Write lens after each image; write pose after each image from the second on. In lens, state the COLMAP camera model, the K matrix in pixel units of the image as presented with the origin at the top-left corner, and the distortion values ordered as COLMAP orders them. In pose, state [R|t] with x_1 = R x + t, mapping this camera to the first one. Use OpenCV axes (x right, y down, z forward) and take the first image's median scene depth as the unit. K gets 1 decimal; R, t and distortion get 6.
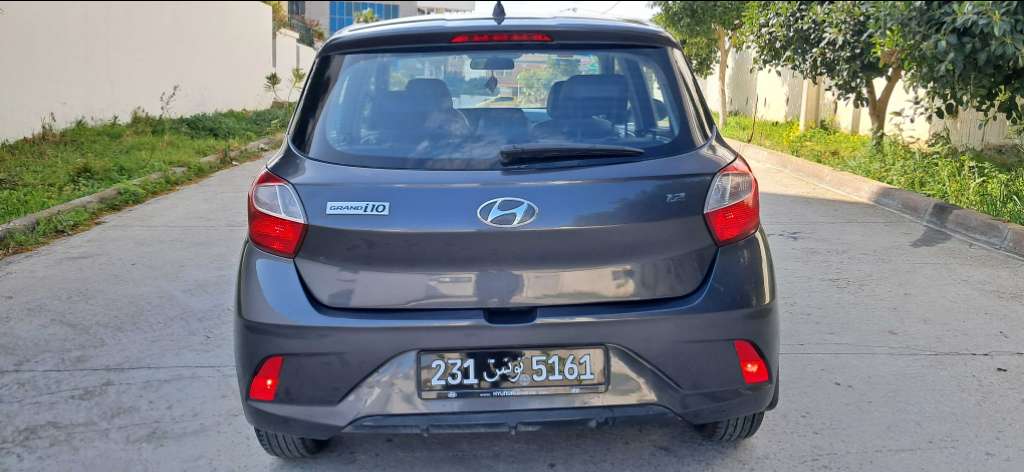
lens RADIAL K [[899.6, 0, 516.0], [0, 899.6, 235.1], [0, 0, 1]] dist [0.067026, -0.033164]
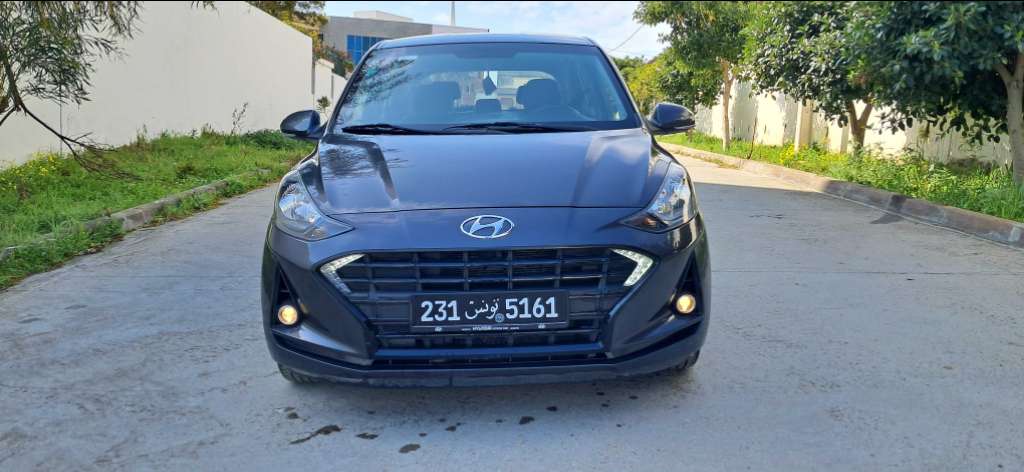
lens RADIAL K [[899.6, 0, 506.3], [0, 899.6, 238.7], [0, 0, 1]] dist [0.067026, -0.033164]
pose [[0.999766, 0.015064, -0.015539, -0.035266], [-0.015605, 0.999256, -0.035258, 0.053975], [0.014996, 0.035493, 0.999257, -0.175811]]
